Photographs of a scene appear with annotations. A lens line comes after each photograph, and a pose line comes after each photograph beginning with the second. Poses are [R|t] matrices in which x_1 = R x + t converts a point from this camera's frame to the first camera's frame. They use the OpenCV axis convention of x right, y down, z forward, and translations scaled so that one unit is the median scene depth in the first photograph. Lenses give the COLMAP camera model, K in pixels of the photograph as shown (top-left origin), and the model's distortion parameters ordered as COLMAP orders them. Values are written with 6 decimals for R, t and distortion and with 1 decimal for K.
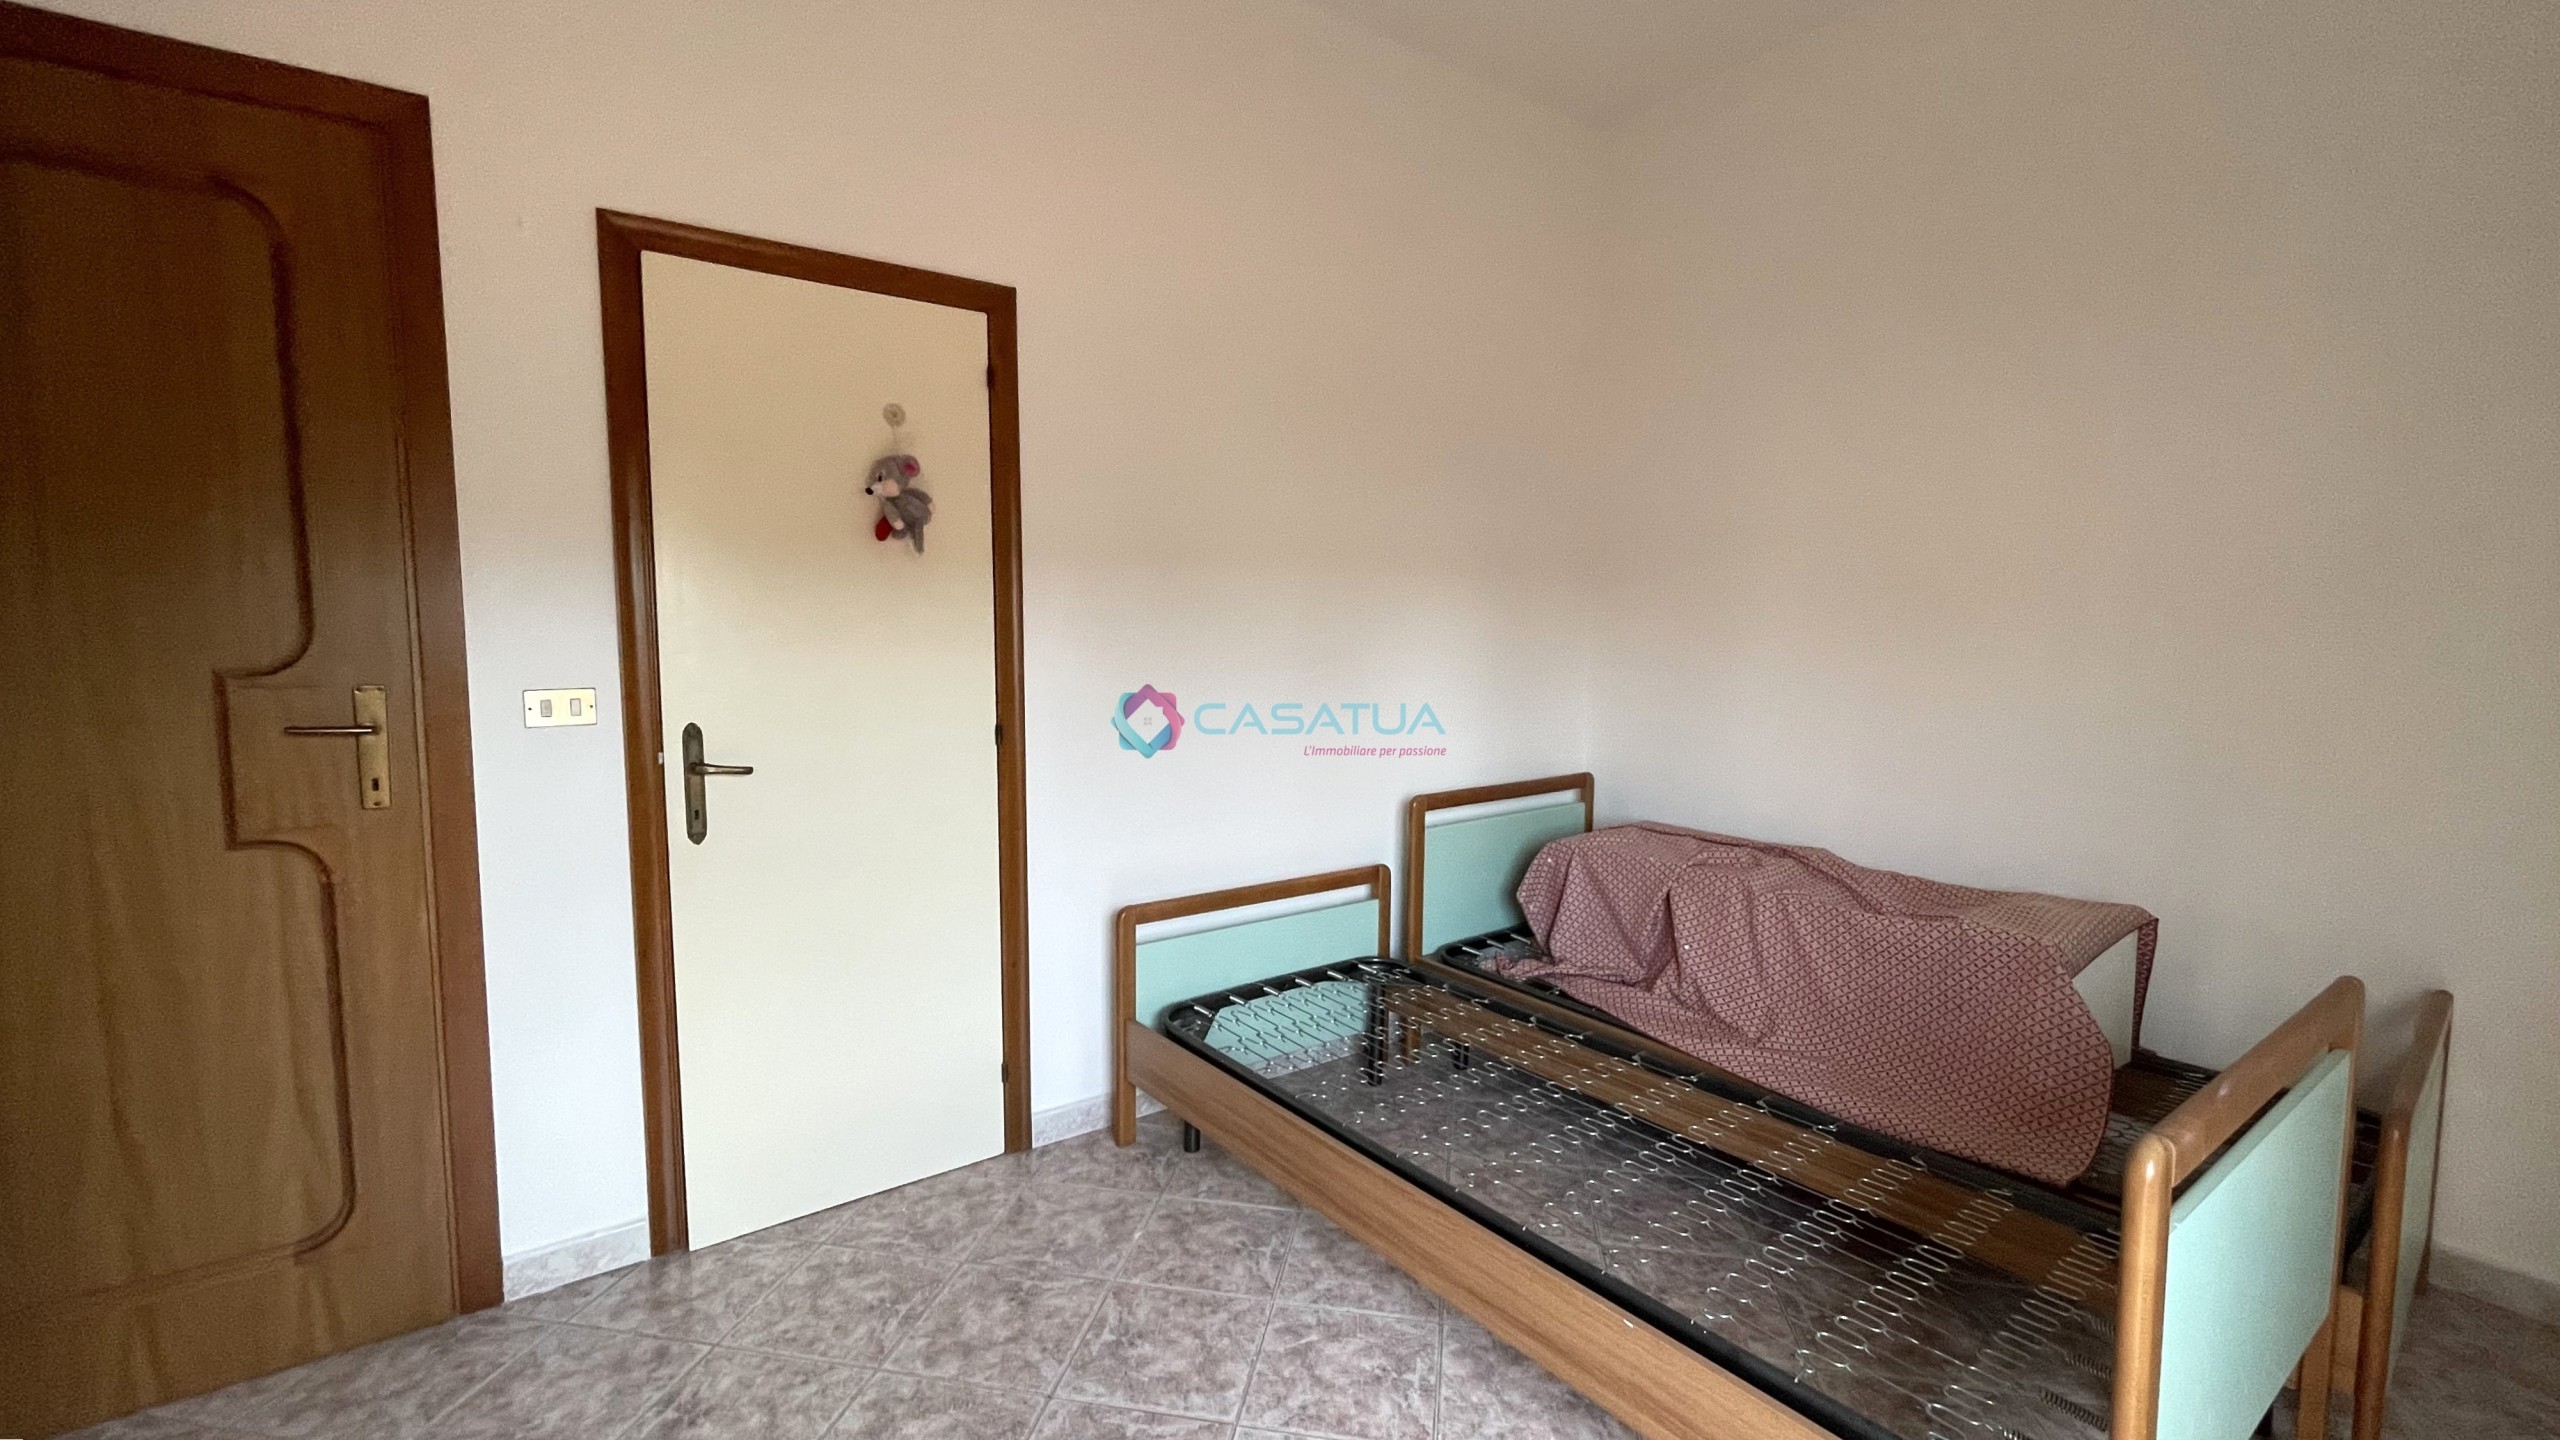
lens RADIAL K [[1060.8, 0, 1267.4], [0, 1060.8, 726.1], [0, 0, 1]] dist [0.002919, 0.000604]
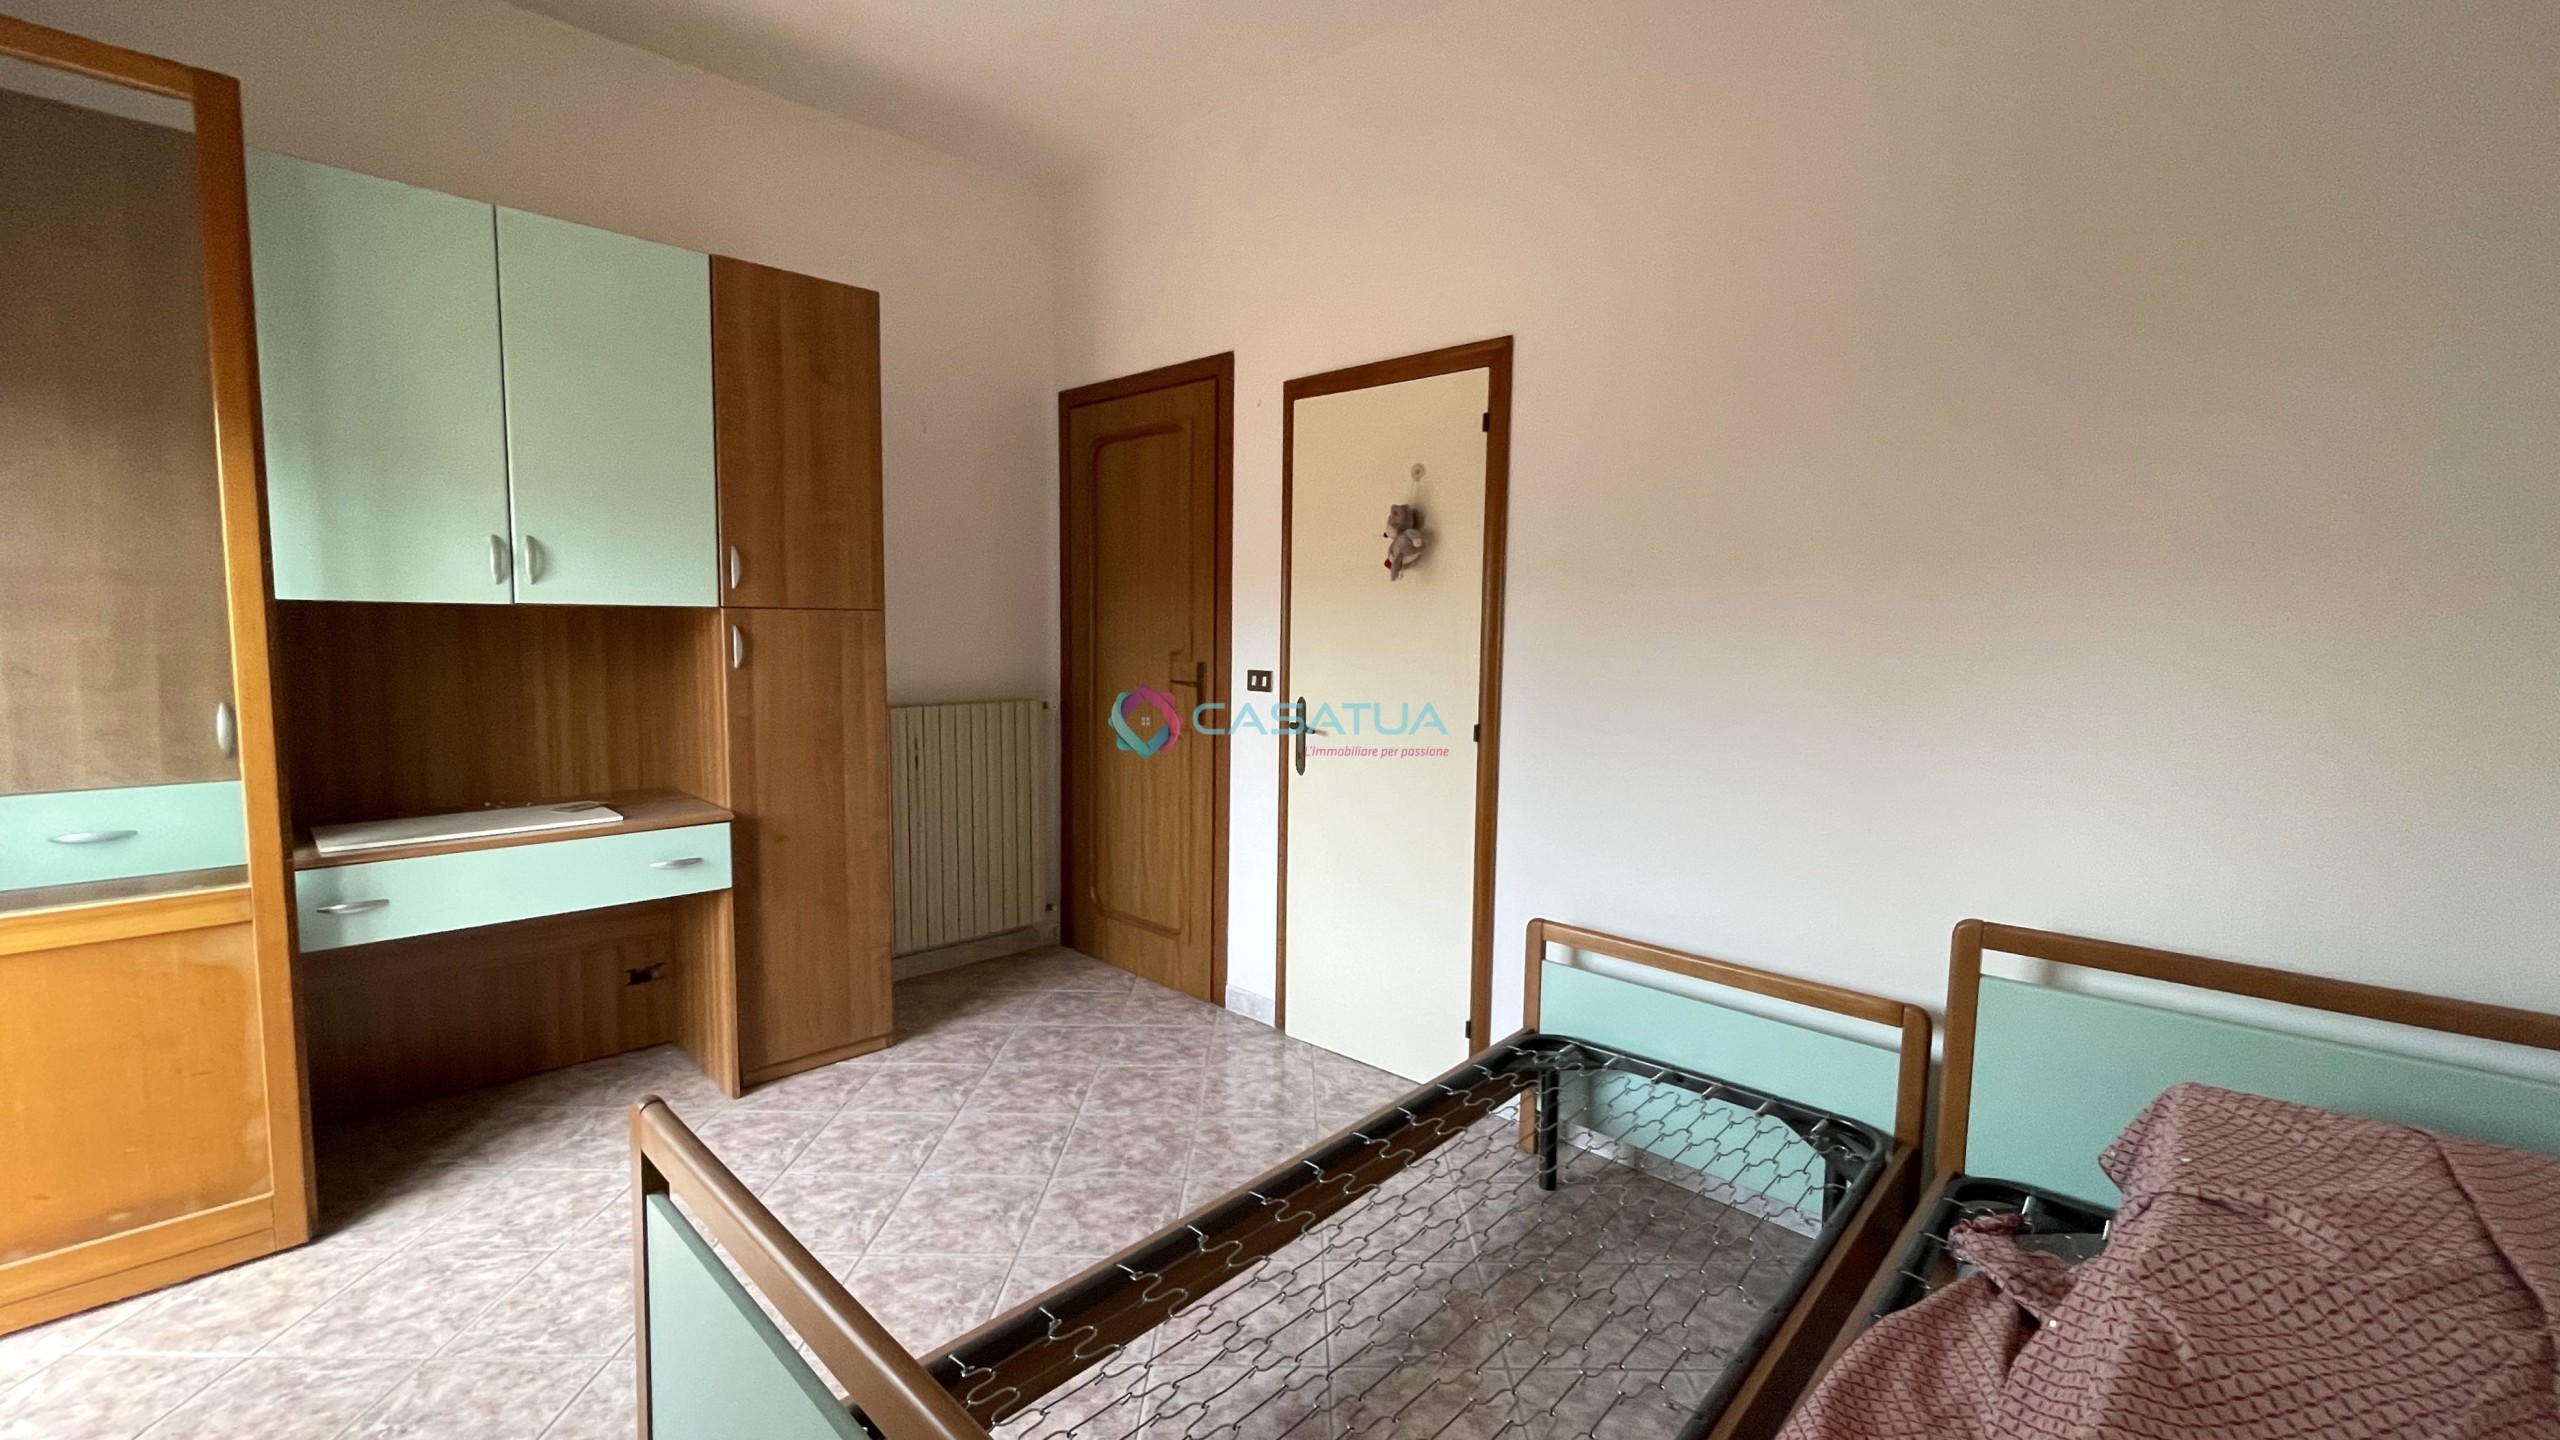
lens RADIAL K [[1060.8, 0, 1267.4], [0, 1060.8, 726.1], [0, 0, 1]] dist [0.002919, 0.000604]
pose [[0.181062, 0.097054, -0.978671, 0.893167], [-0.107326, 0.991125, 0.078433, -0.070218], [0.977598, 0.090836, 0.189871, 0.609917]]
